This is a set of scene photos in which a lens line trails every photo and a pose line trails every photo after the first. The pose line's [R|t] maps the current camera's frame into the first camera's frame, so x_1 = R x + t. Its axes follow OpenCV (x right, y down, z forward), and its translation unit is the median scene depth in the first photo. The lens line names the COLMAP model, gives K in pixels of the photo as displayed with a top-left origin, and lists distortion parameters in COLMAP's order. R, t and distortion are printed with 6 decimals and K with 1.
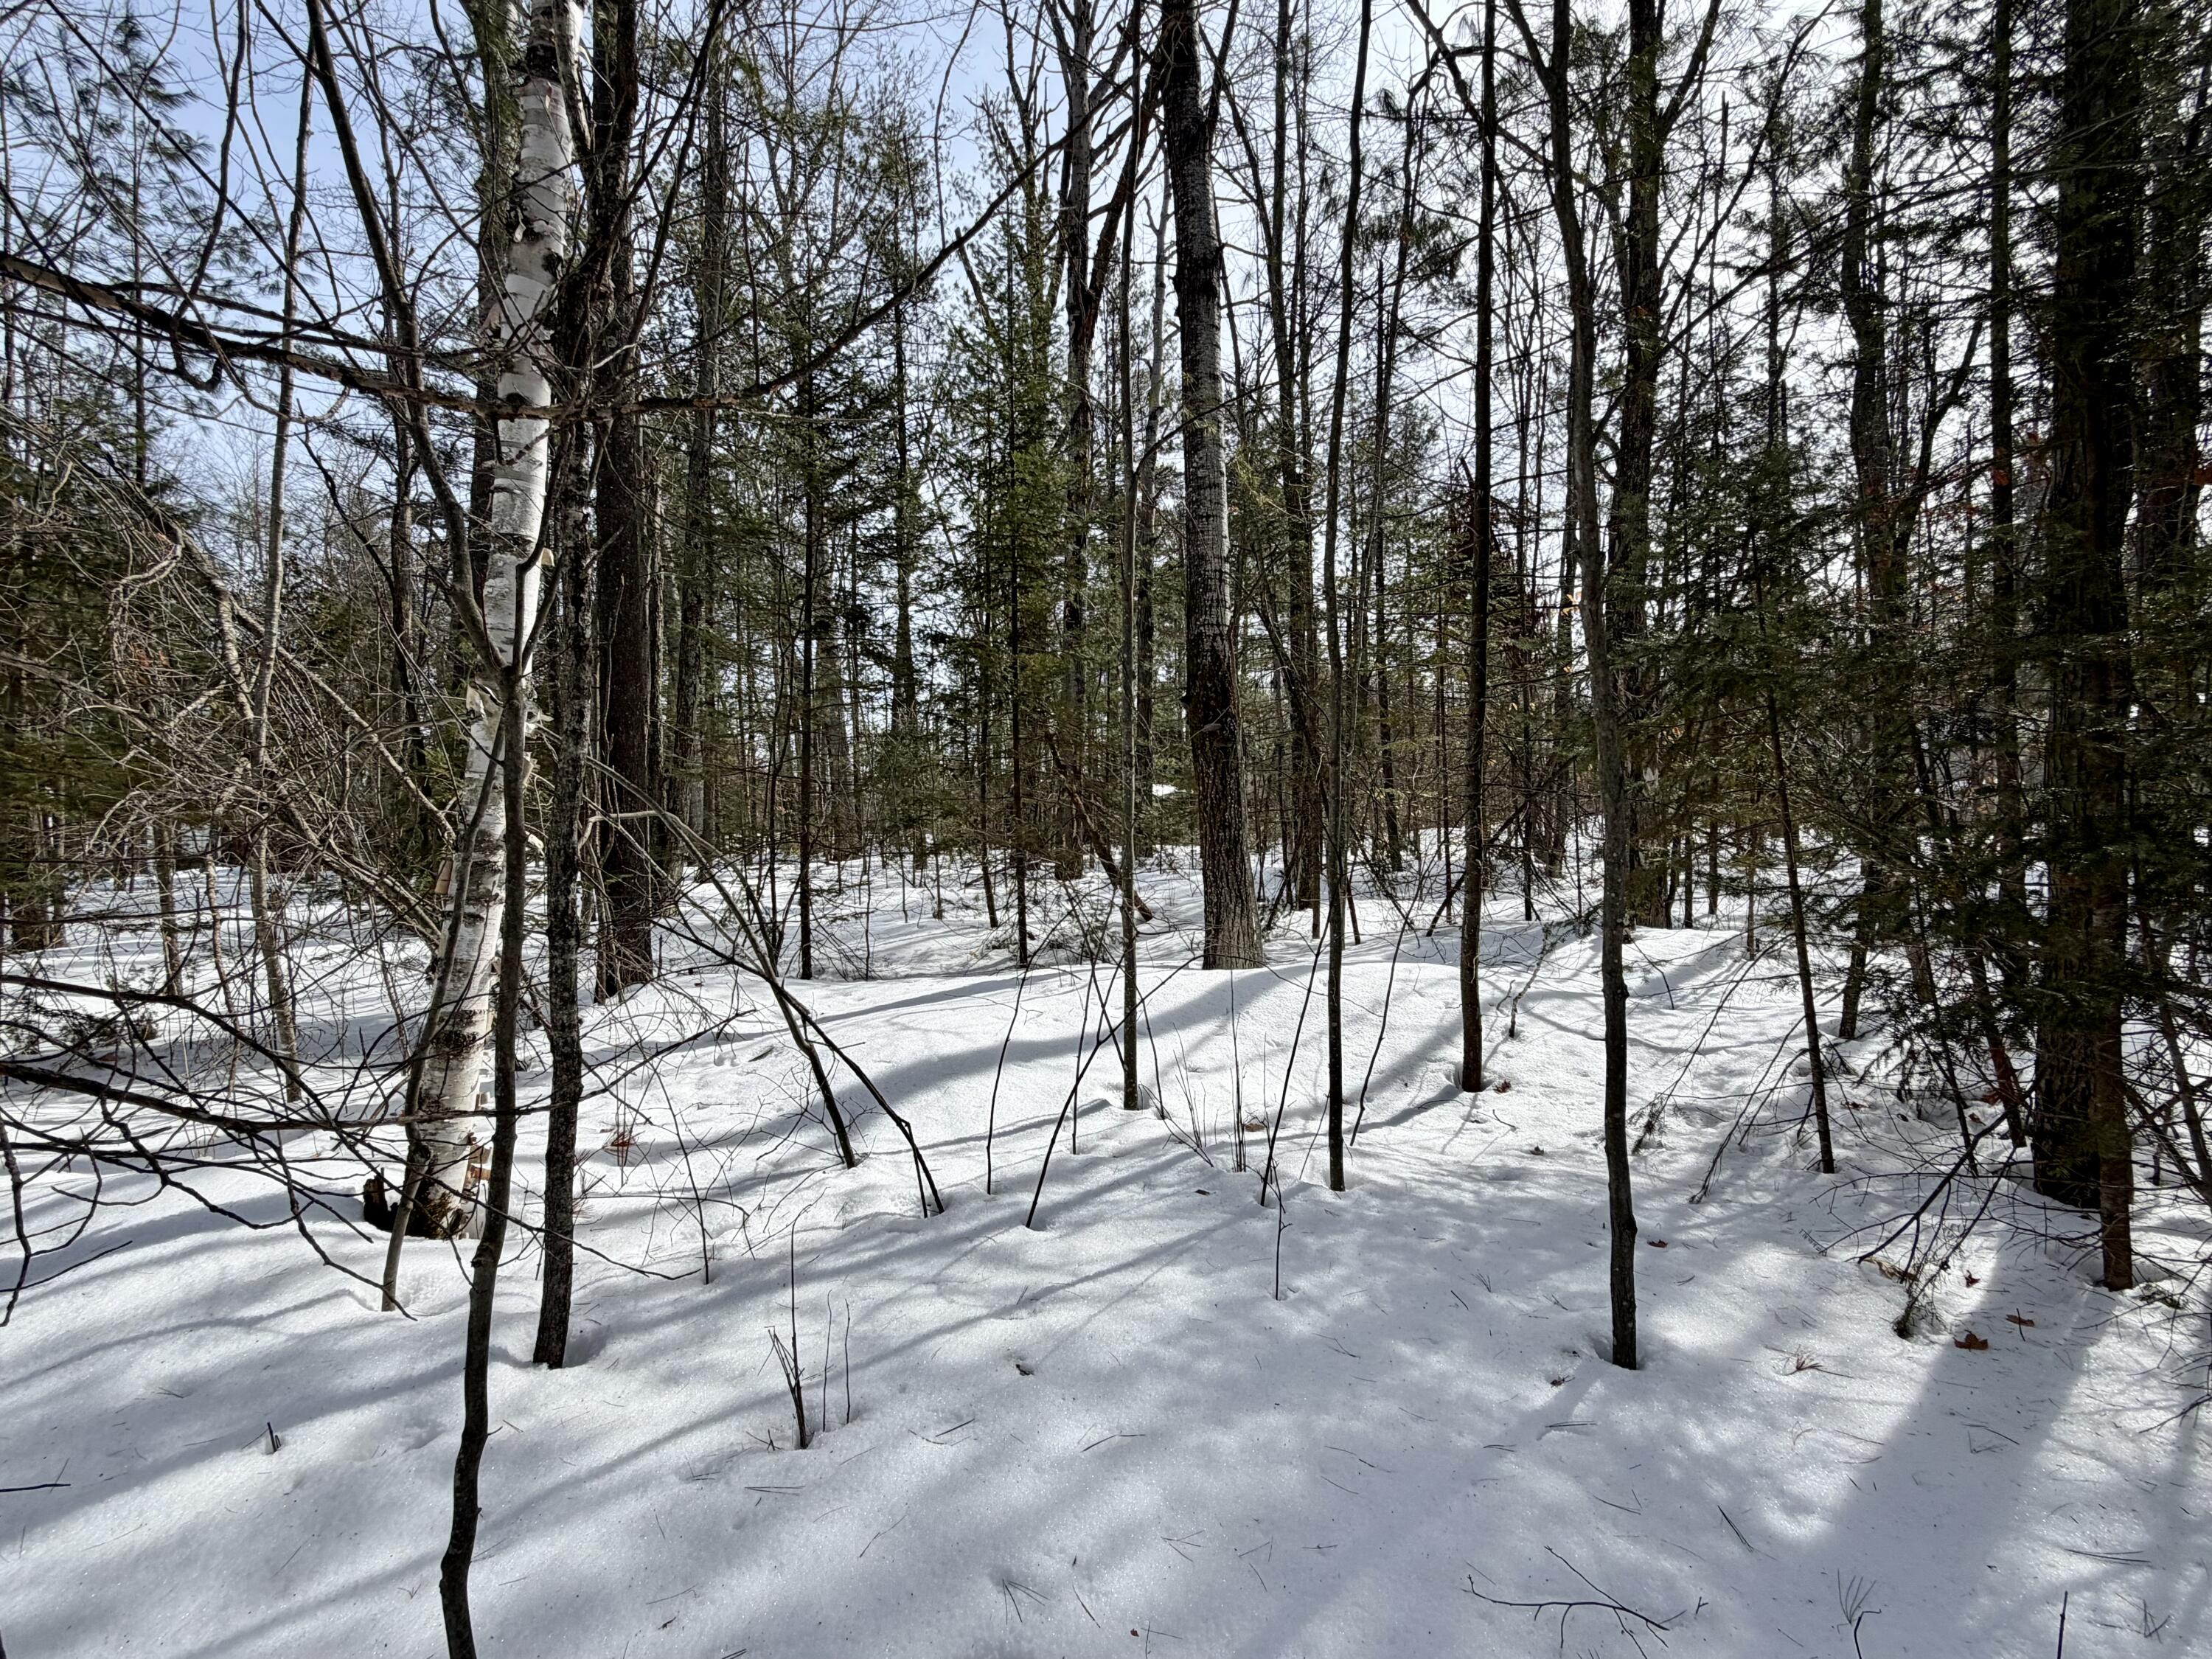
lens RADIAL K [[1005.5, 0, 1107.4], [0, 1005.5, 834.6], [0, 0, 1]] dist [0.001145, 0.000272]
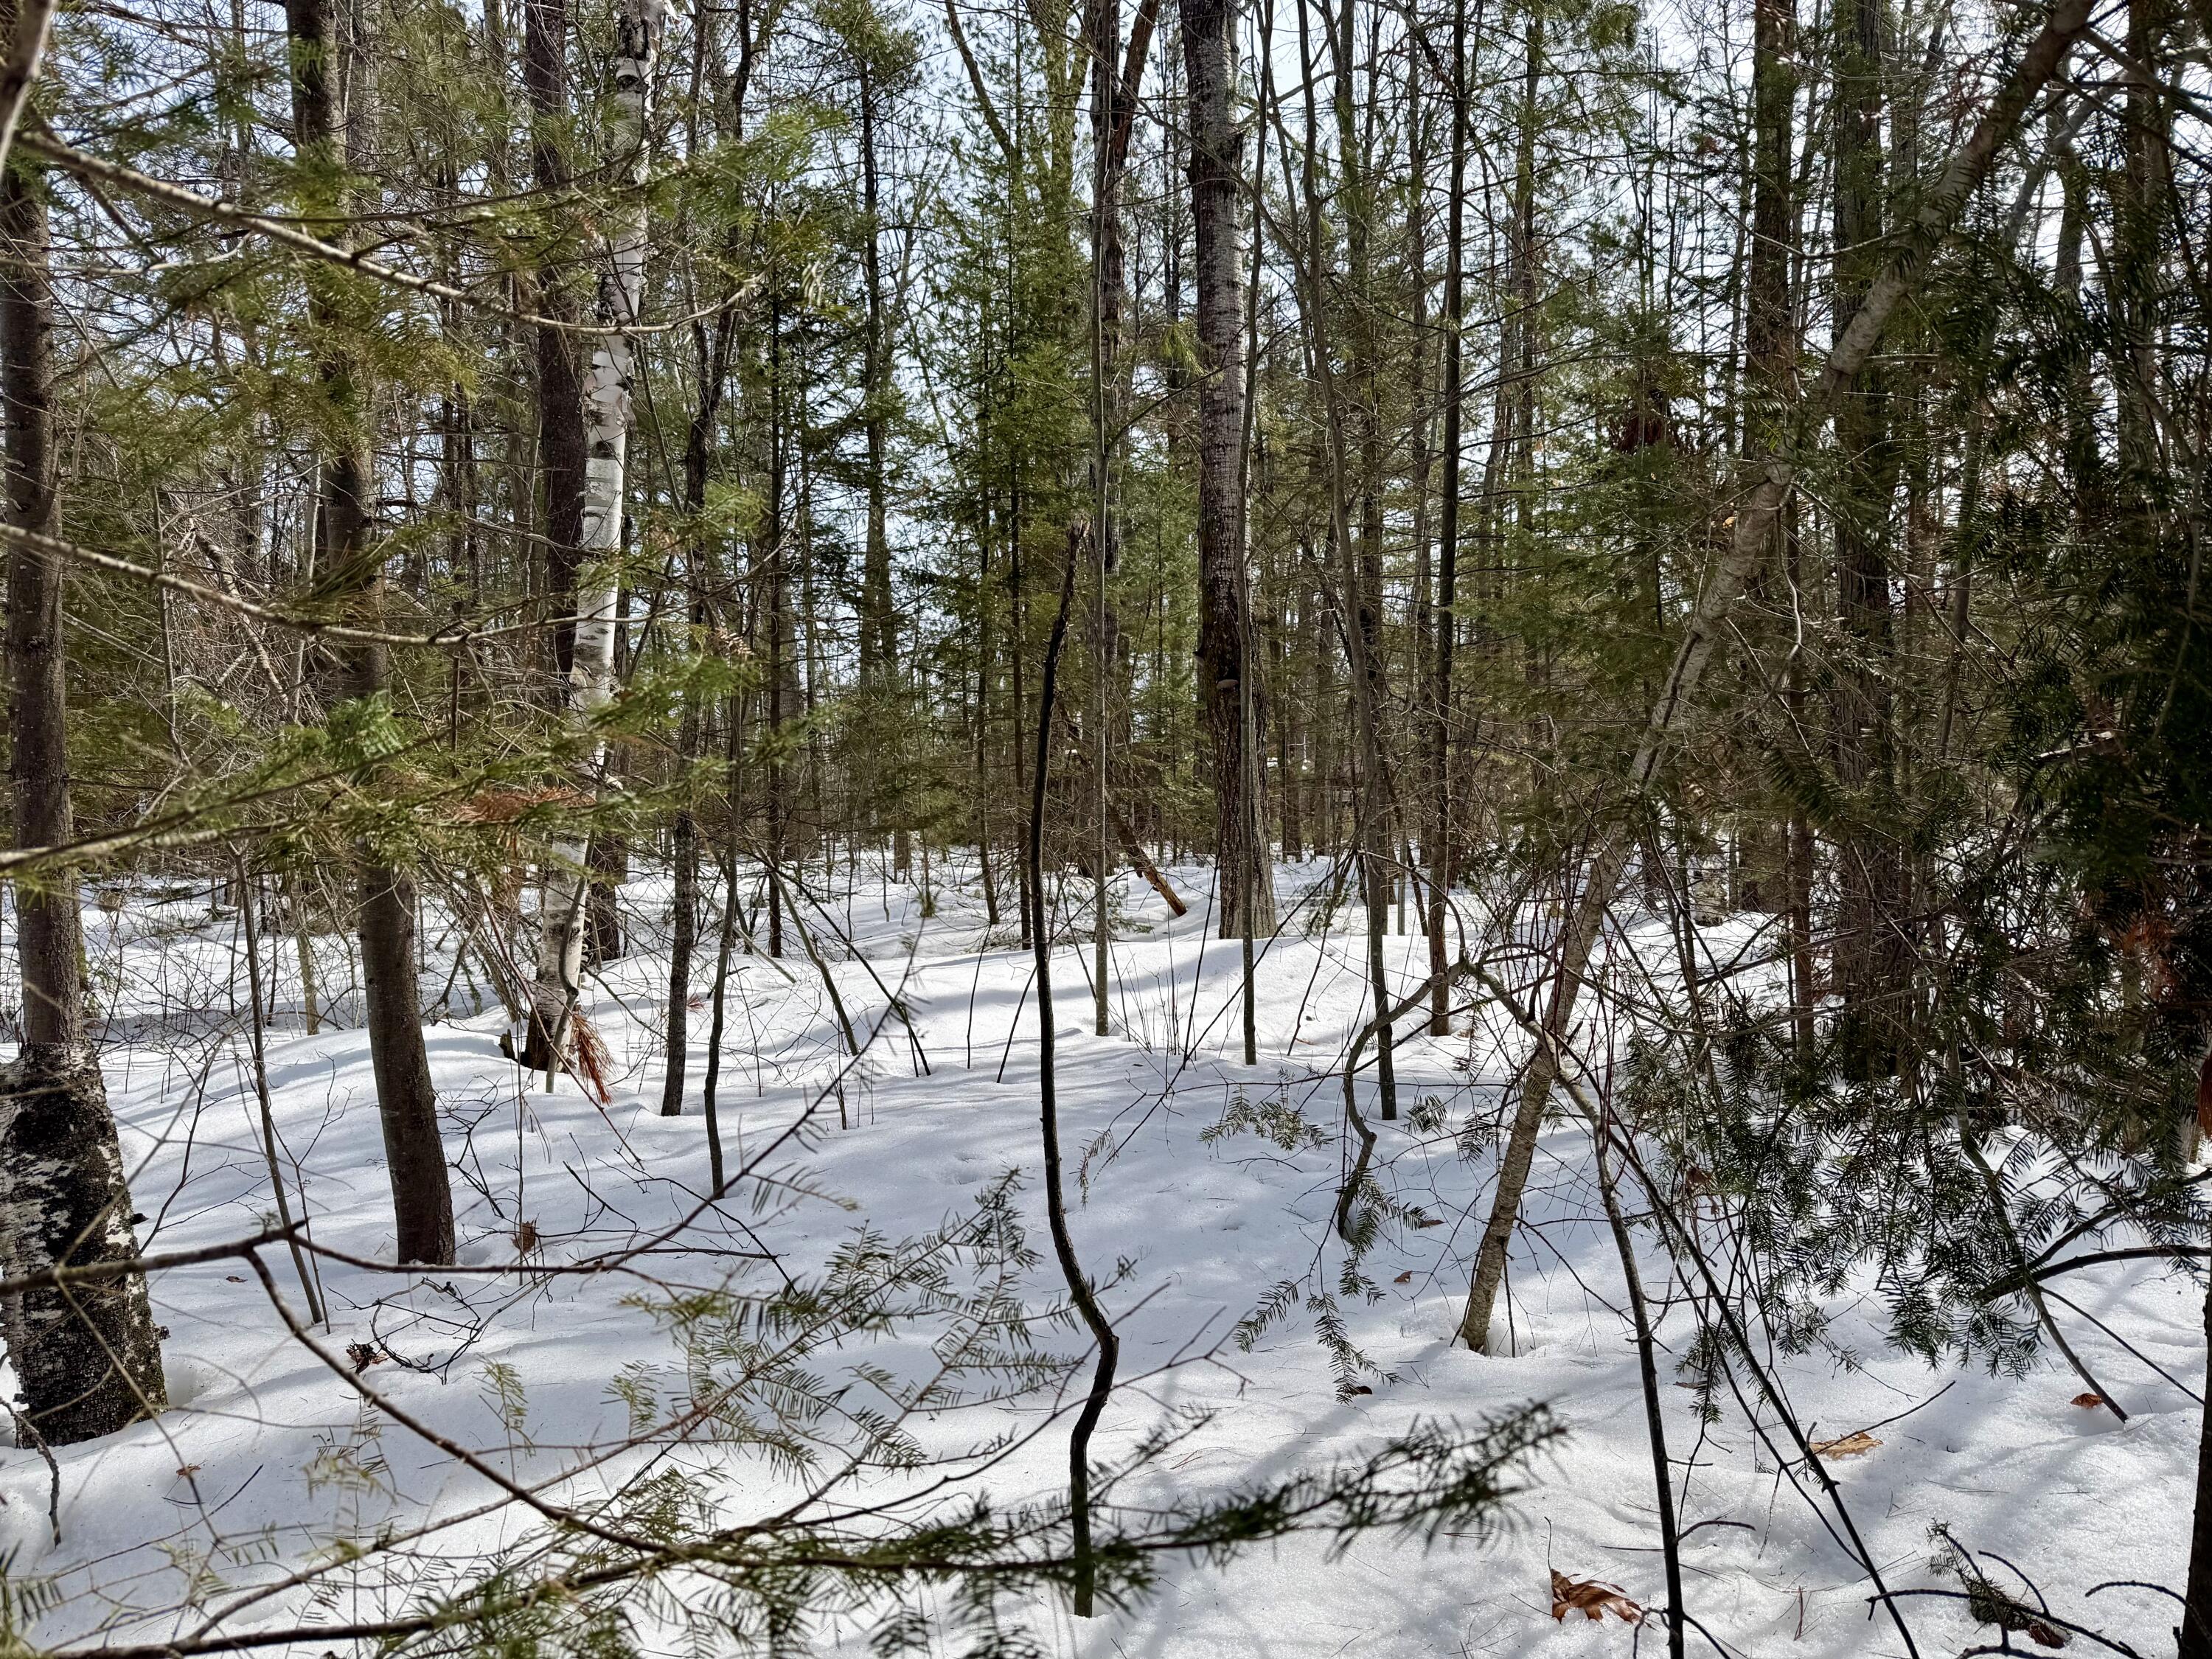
lens RADIAL K [[1544.6, 0, 1101.7], [0, 1544.6, 837.1], [0, 0, 1]] dist [0.001950, 0.000071]
pose [[0.998522, -0.006870, -0.053909, 0.101404], [0.006790, 0.999976, -0.001658, 0.051674], [0.053919, 0.001289, 0.998544, -0.595368]]
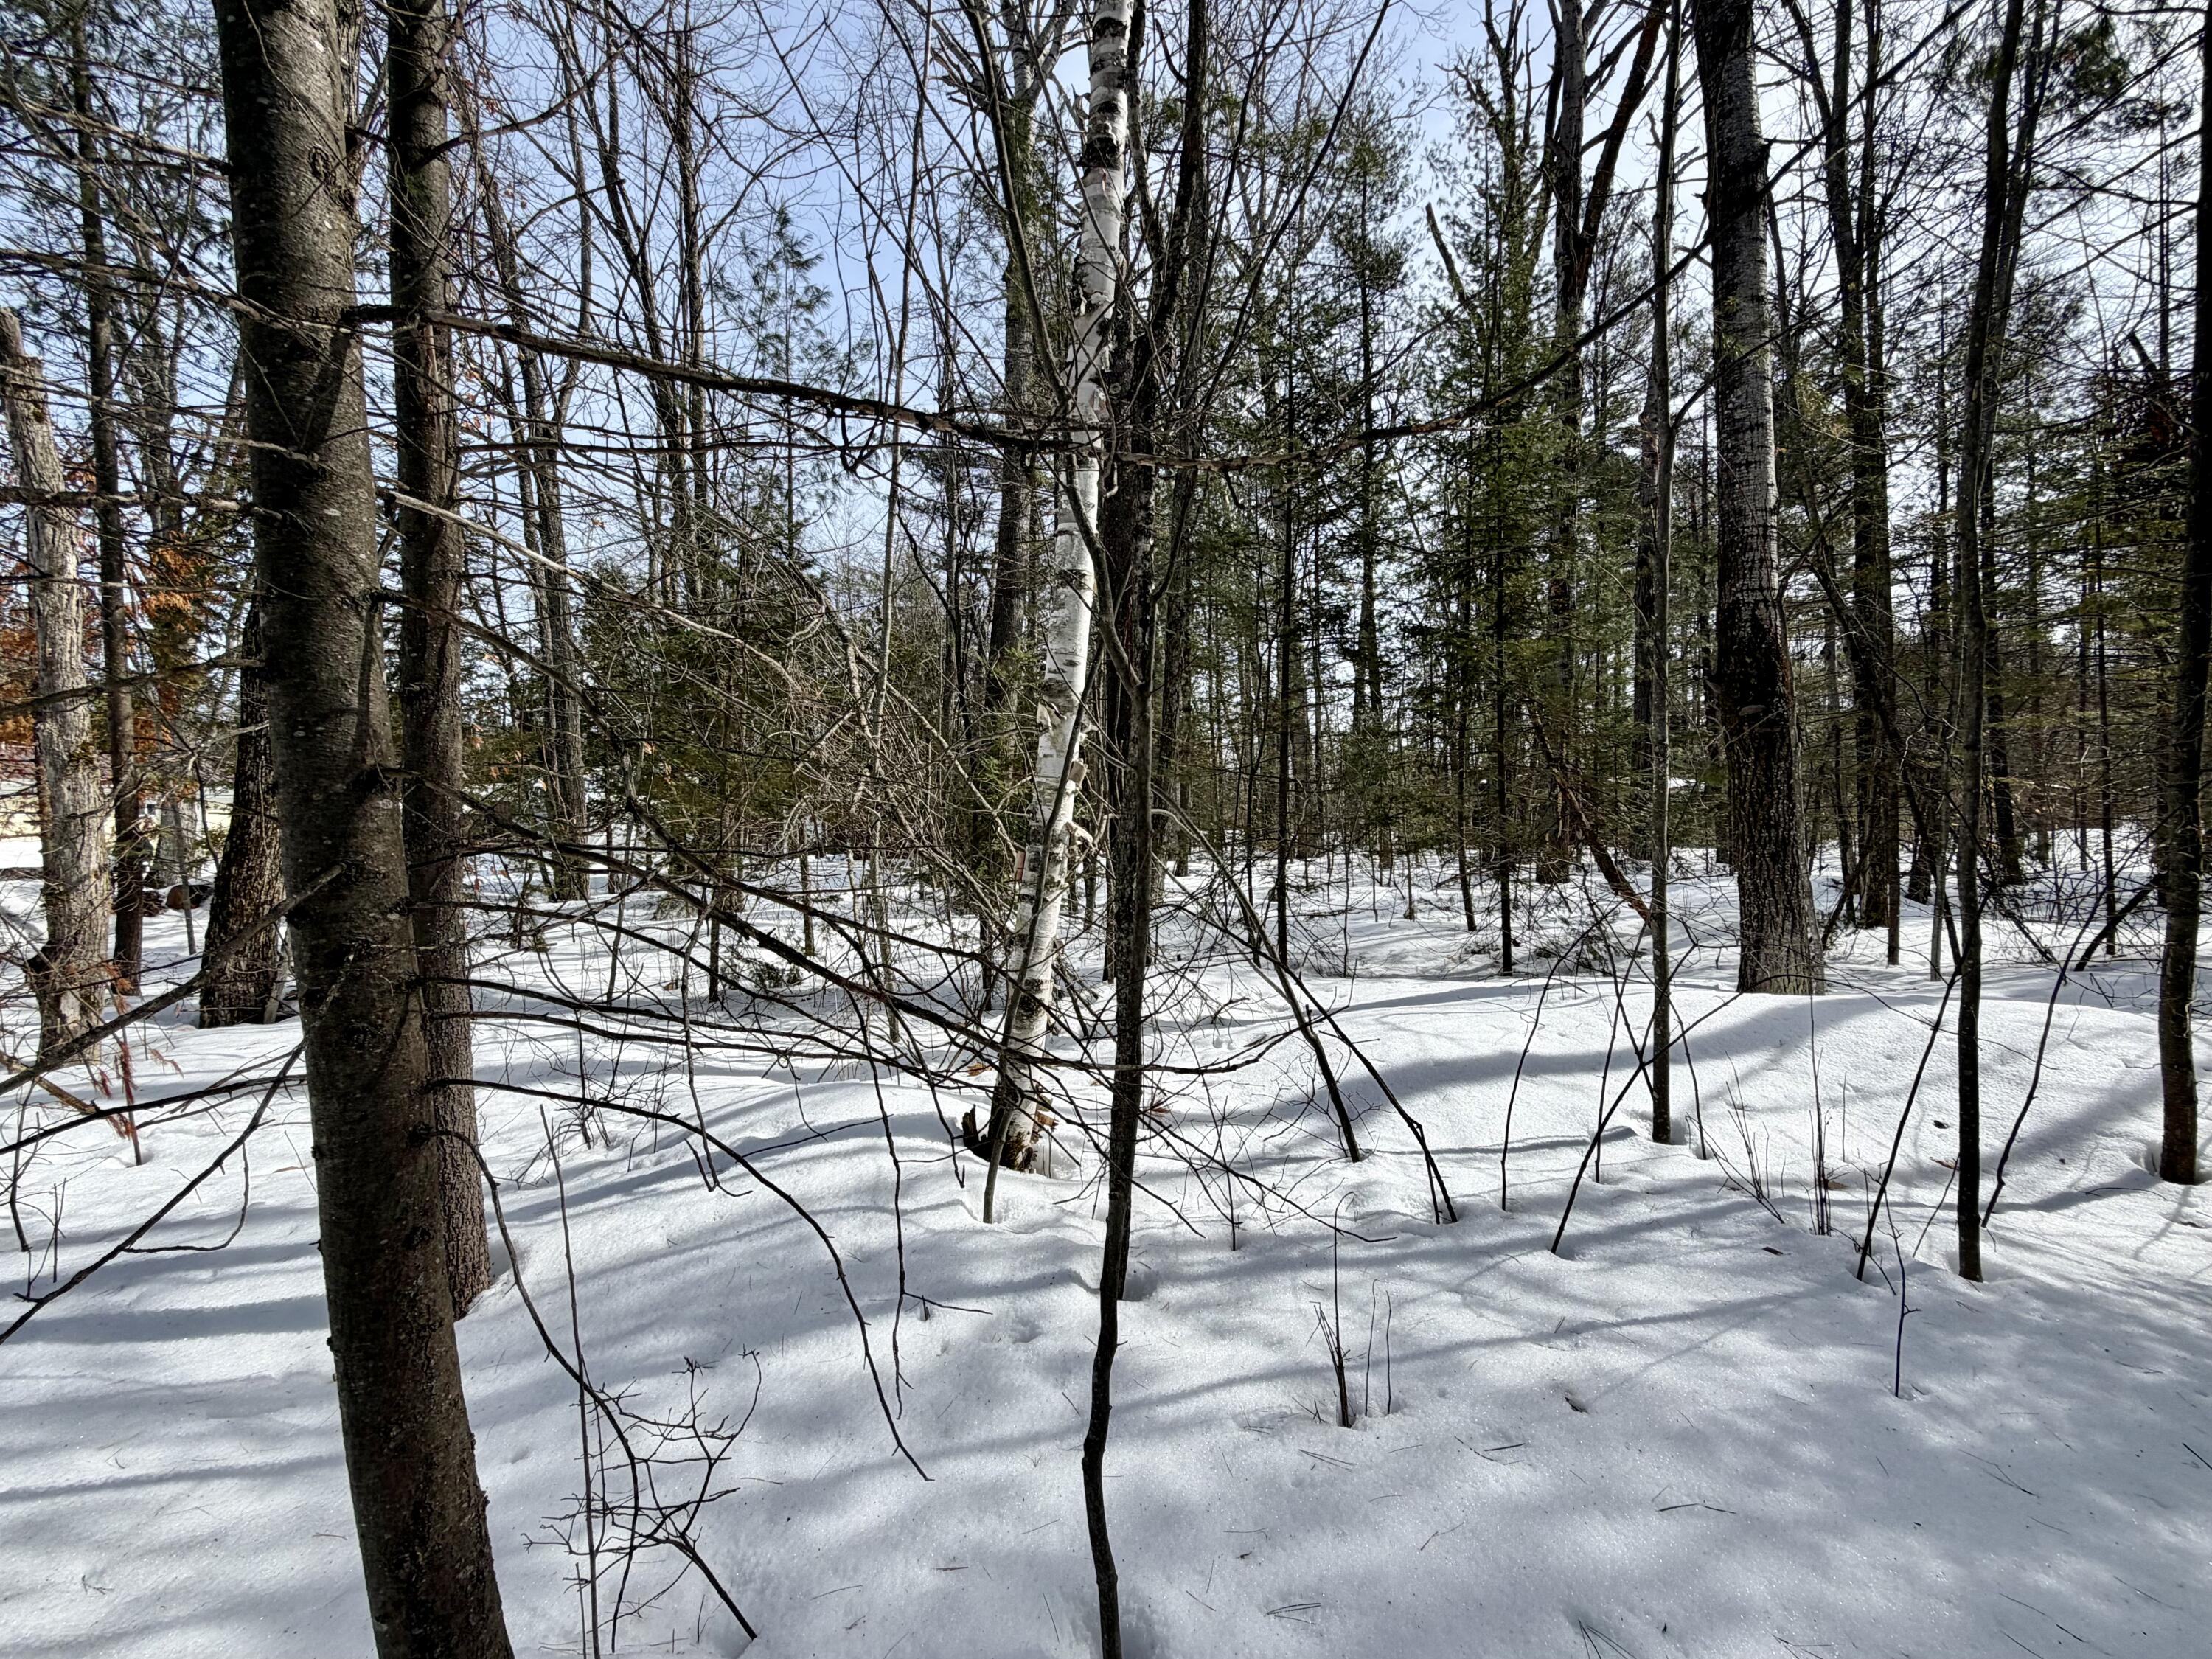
lens RADIAL K [[1005.5, 0, 1107.4], [0, 1005.5, 834.6], [0, 0, 1]] dist [0.001145, 0.000272]
pose [[0.901974, 0.007546, -0.431725, -0.032207], [-0.006719, 0.999972, 0.003440, 0.000485], [0.431738, -0.000202, 0.901999, -0.013738]]
